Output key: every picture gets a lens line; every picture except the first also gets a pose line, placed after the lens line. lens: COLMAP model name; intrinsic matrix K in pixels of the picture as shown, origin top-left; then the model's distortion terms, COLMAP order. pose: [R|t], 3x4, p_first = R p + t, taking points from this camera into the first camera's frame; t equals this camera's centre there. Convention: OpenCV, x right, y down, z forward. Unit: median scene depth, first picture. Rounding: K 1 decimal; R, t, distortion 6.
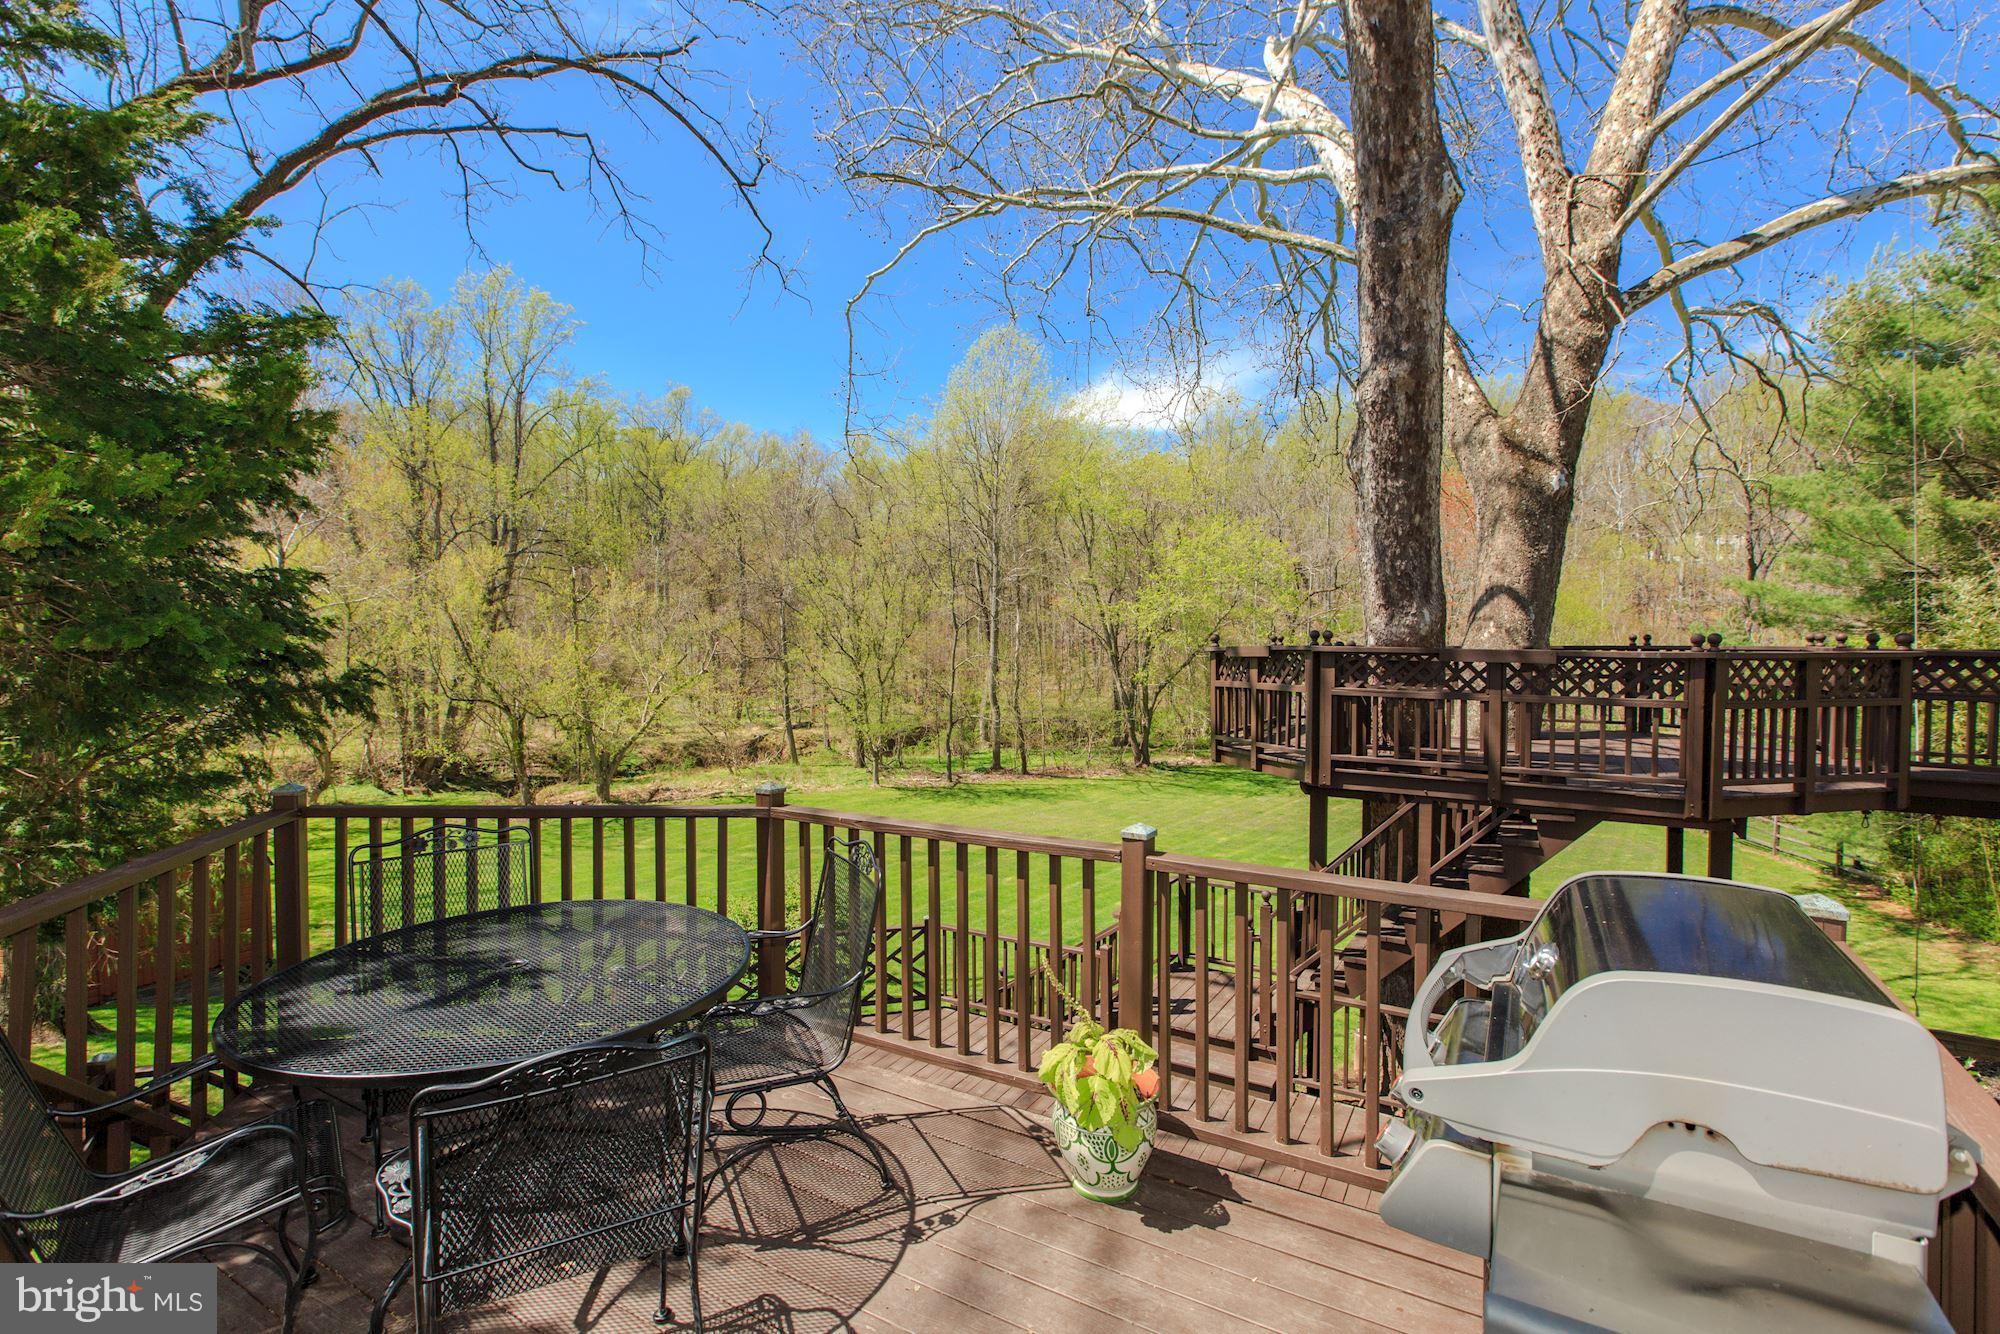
lens RADIAL K [[911.4, 0, 1003.5], [0, 911.4, 662.9], [0, 0, 1]] dist [-0.000907, 0.000079]
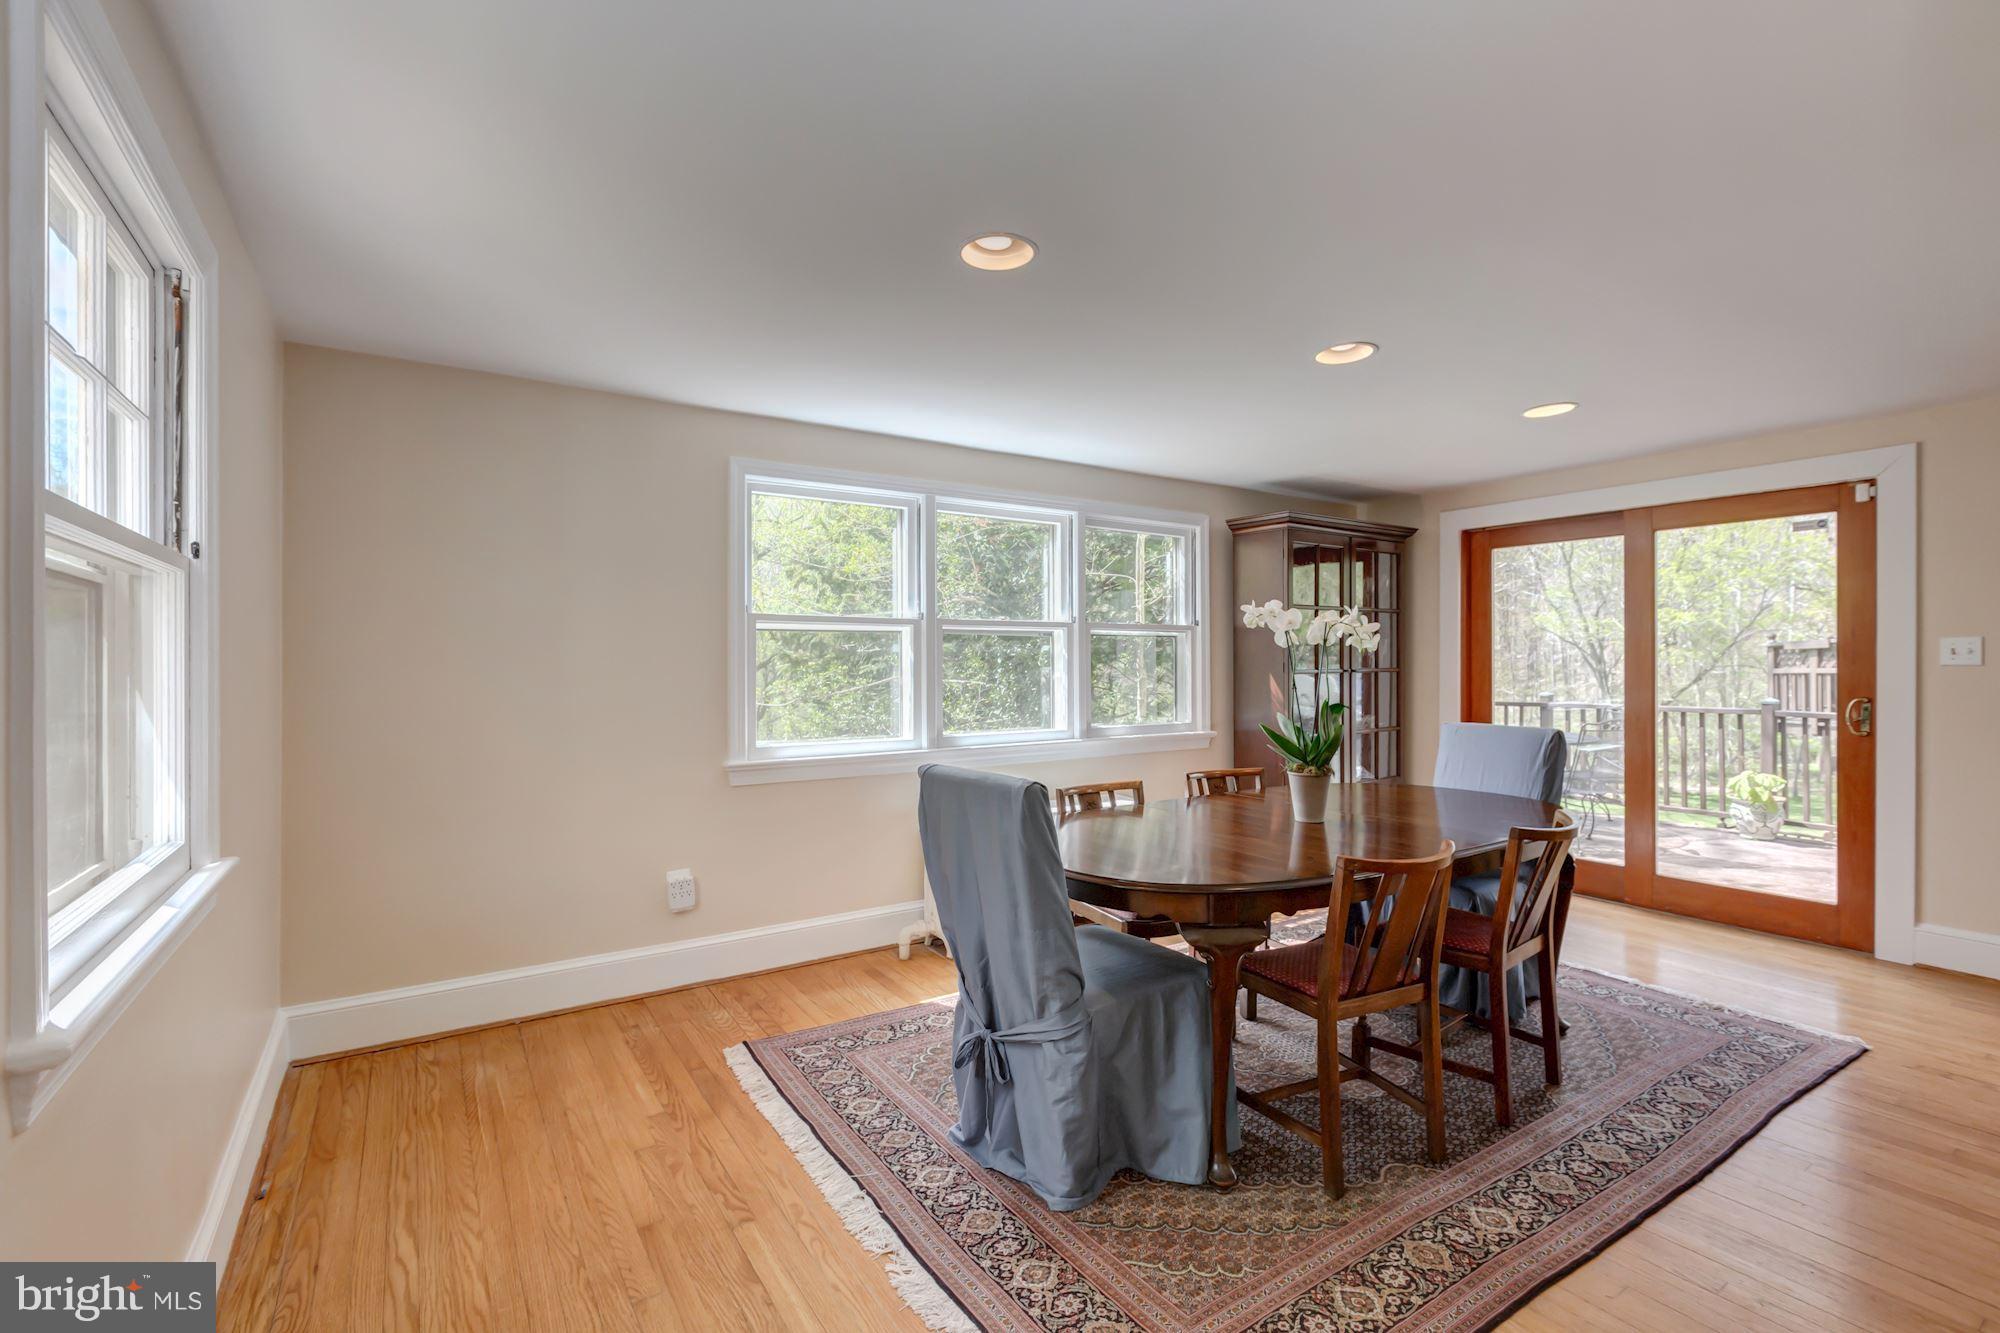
lens RADIAL K [[911.4, 0, 1001.6], [0, 911.4, 667.5], [0, 0, 1]] dist [-0.000907, 0.000079]
pose [[0.904574, -0.003011, -0.426306, -0.234544], [-0.007068, 0.999732, -0.022058, 0.061379], [0.426259, 0.022967, 0.904310, -0.719172]]
